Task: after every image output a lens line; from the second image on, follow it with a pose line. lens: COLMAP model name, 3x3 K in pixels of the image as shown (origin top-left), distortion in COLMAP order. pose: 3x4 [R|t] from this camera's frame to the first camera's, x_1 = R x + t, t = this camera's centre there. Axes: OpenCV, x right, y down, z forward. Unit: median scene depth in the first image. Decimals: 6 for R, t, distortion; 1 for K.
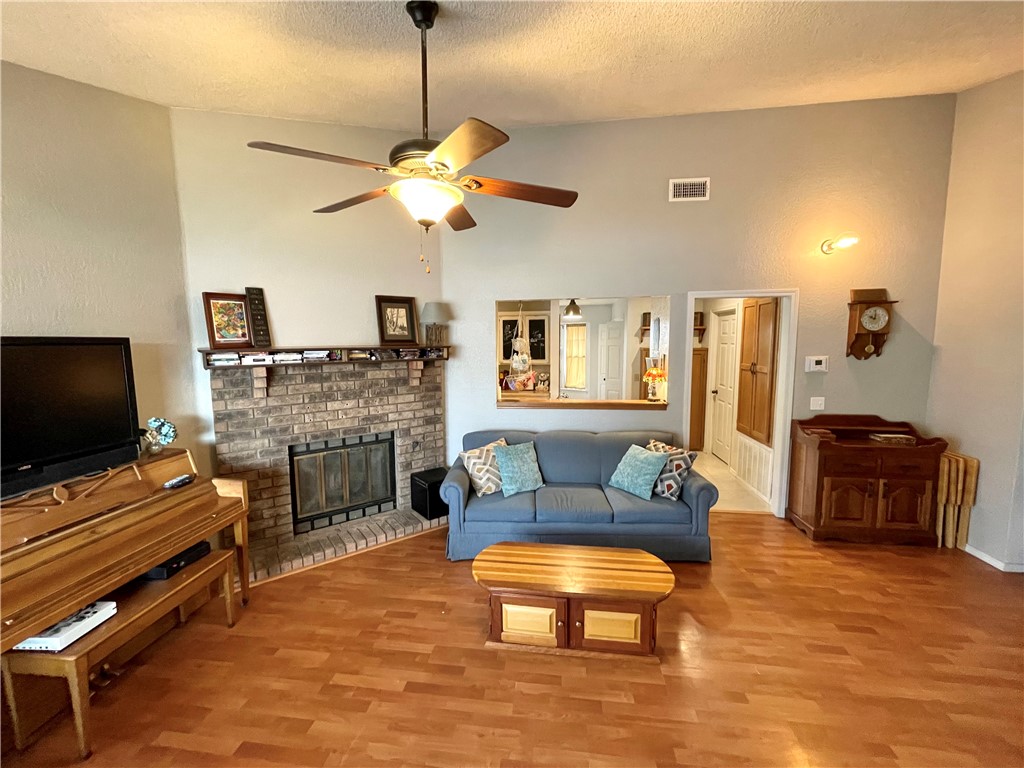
lens RADIAL K [[412.6, 0, 502.9], [0, 412.6, 386.0], [0, 0, 1]] dist [0.000947, 0.002056]
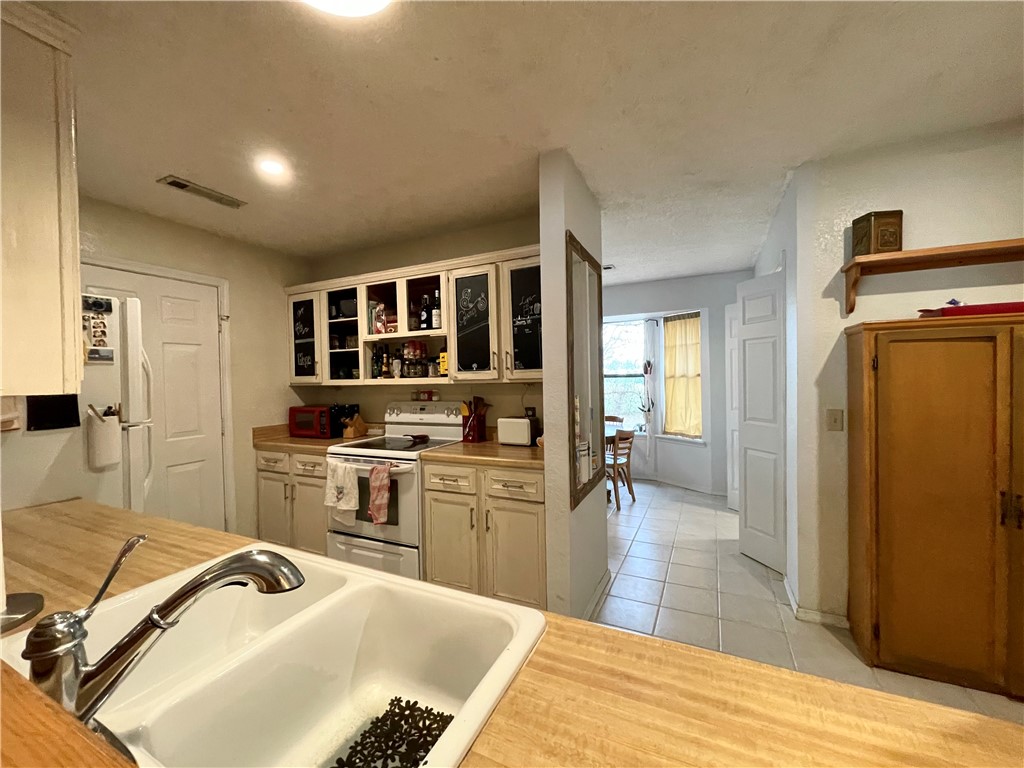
lens RADIAL K [[412.6, 0, 503.2], [0, 412.6, 379.3], [0, 0, 1]] dist [0.000947, 0.002056]
pose [[0.951398, -0.008807, -0.307838, 0.439062], [-0.021386, 0.995289, -0.094569, -0.042310], [0.307221, 0.096556, 0.946727, 1.539482]]
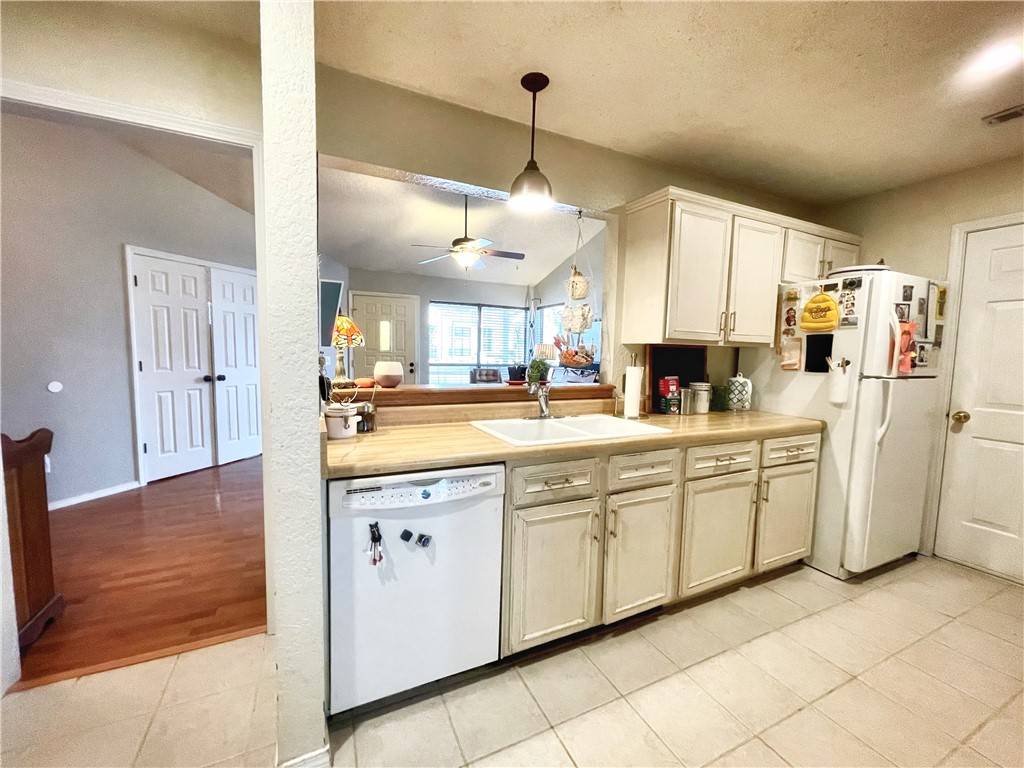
lens RADIAL K [[412.6, 0, 508.2], [0, 412.6, 381.6], [0, 0, 1]] dist [0.000947, 0.002056]
pose [[-0.829477, 0.034334, -0.557485, 0.734334], [-0.073263, 0.982797, 0.169535, -0.102006], [0.553715, 0.181469, -0.812692, 2.331322]]
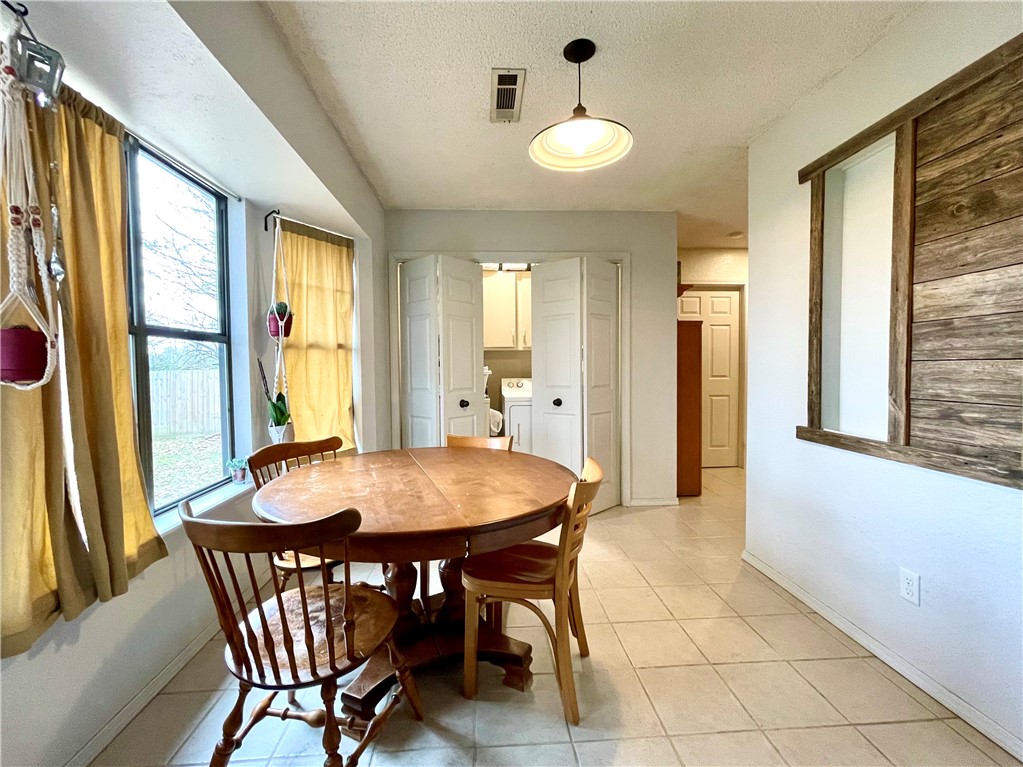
lens RADIAL K [[412.2, 0, 510.0], [0, 412.2, 376.5], [0, 0, 1]] dist [0.000947, 0.002056]
pose [[-0.197198, -0.016738, 0.980221, -0.439811], [0.118075, 0.992170, 0.040696, -0.167049], [-0.973227, 0.123765, -0.193677, 3.349253]]
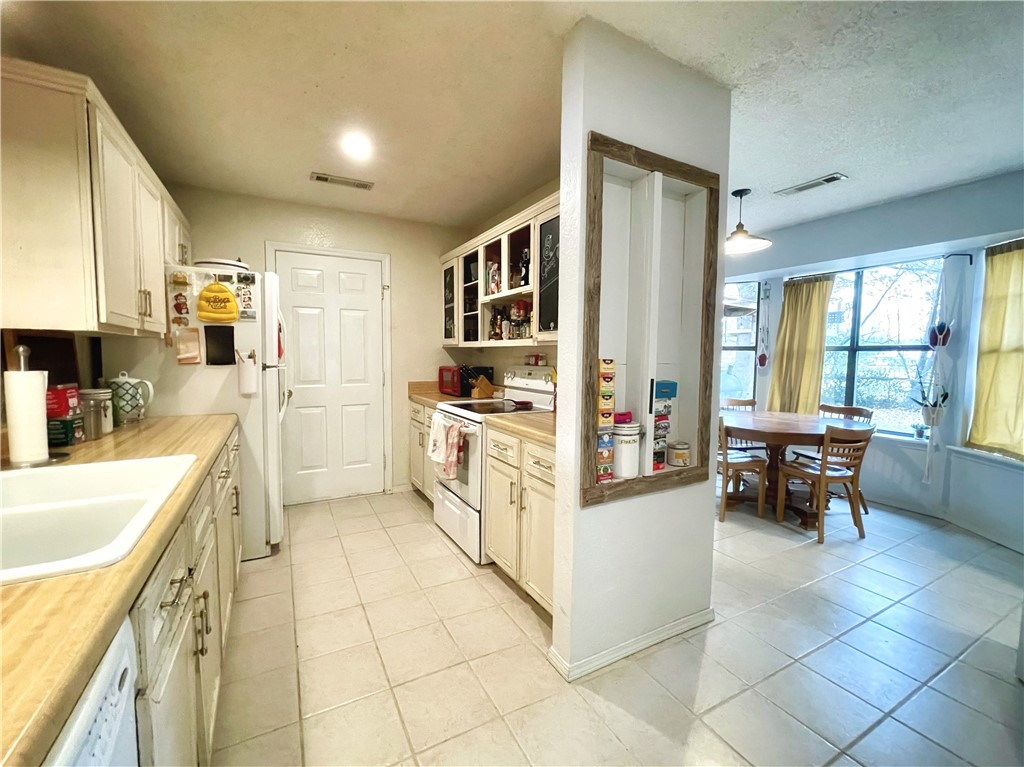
lens RADIAL K [[428.2, 0, 506.1], [0, 428.2, 380.8], [0, 0, 1]] dist [-0.002868, 0.000760]
pose [[0.593386, 0.067122, -0.802114, 0.752374], [-0.101097, 0.994841, 0.008460, -0.049786], [0.798544, 0.076071, 0.597111, 1.878114]]
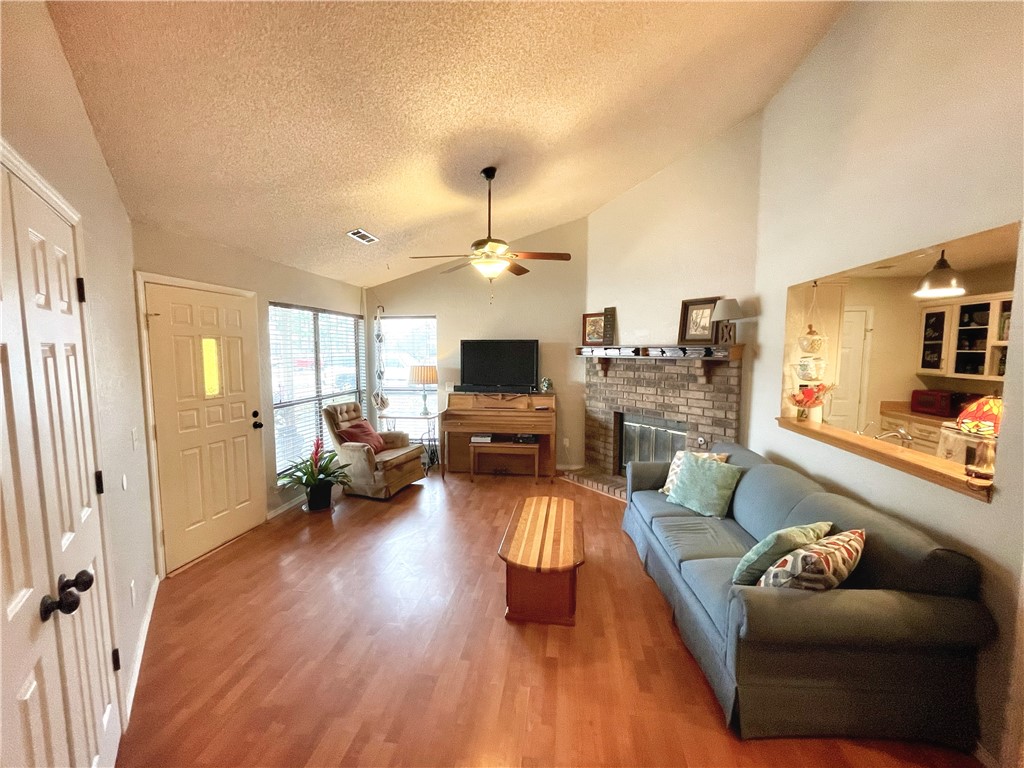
lens RADIAL K [[412.6, 0, 510.2], [0, 412.6, 382.9], [0, 0, 1]] dist [0.000947, 0.002056]
pose [[-0.003549, 0.093277, -0.995634, 1.225213], [-0.110719, 0.989482, 0.093095, -0.068936], [0.993845, 0.110566, 0.006816, 0.781202]]
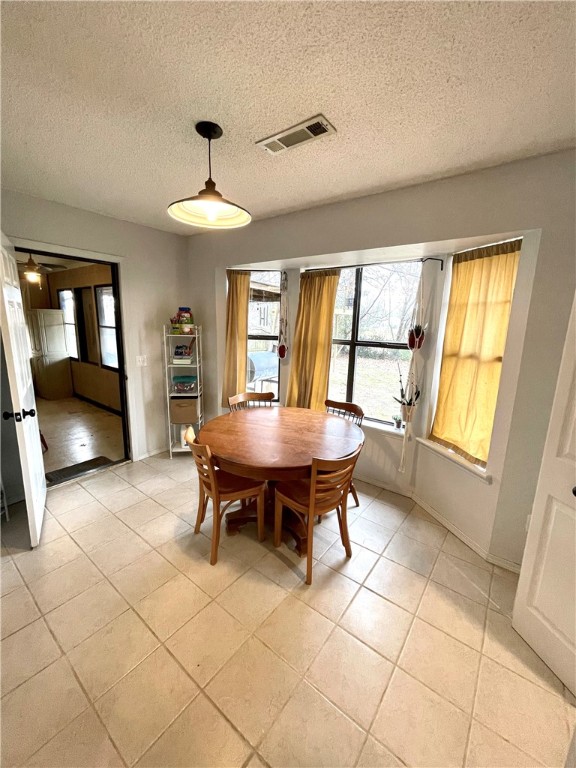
lens RADIAL K [[309.4, 0, 291.6], [0, 309.4, 377.8], [0, 0, 1]] dist [0.000947, 0.002056]
pose [[0.878140, 0.121999, -0.462587, 0.609893], [-0.087323, 0.991569, 0.095741, -0.237572], [0.470367, -0.043680, 0.881389, 2.616278]]
